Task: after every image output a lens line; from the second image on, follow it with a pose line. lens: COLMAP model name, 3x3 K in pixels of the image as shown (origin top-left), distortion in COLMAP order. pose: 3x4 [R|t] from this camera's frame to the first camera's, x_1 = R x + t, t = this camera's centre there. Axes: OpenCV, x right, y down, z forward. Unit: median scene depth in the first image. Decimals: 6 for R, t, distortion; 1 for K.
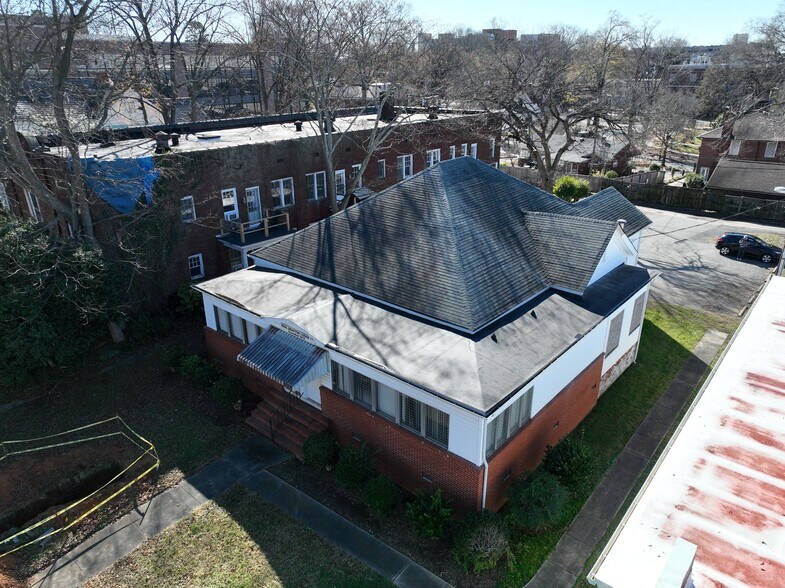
lens RADIAL K [[551.5, 0, 391.3], [0, 551.5, 294.6], [0, 0, 1]] dist [-0.002730, 0.019227]
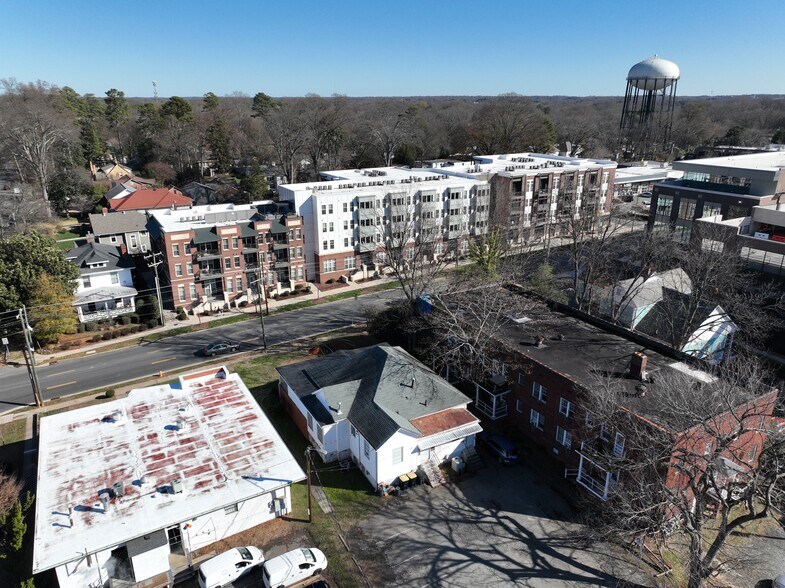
lens RADIAL K [[551.5, 0, 391.3], [0, 551.5, 294.6], [0, 0, 1]] dist [-0.002730, 0.019227]
pose [[-0.336098, 0.323428, -0.884552, 2.277314], [-0.358234, 0.824696, 0.437658, -1.608757], [0.871038, 0.463973, -0.161316, 1.435903]]
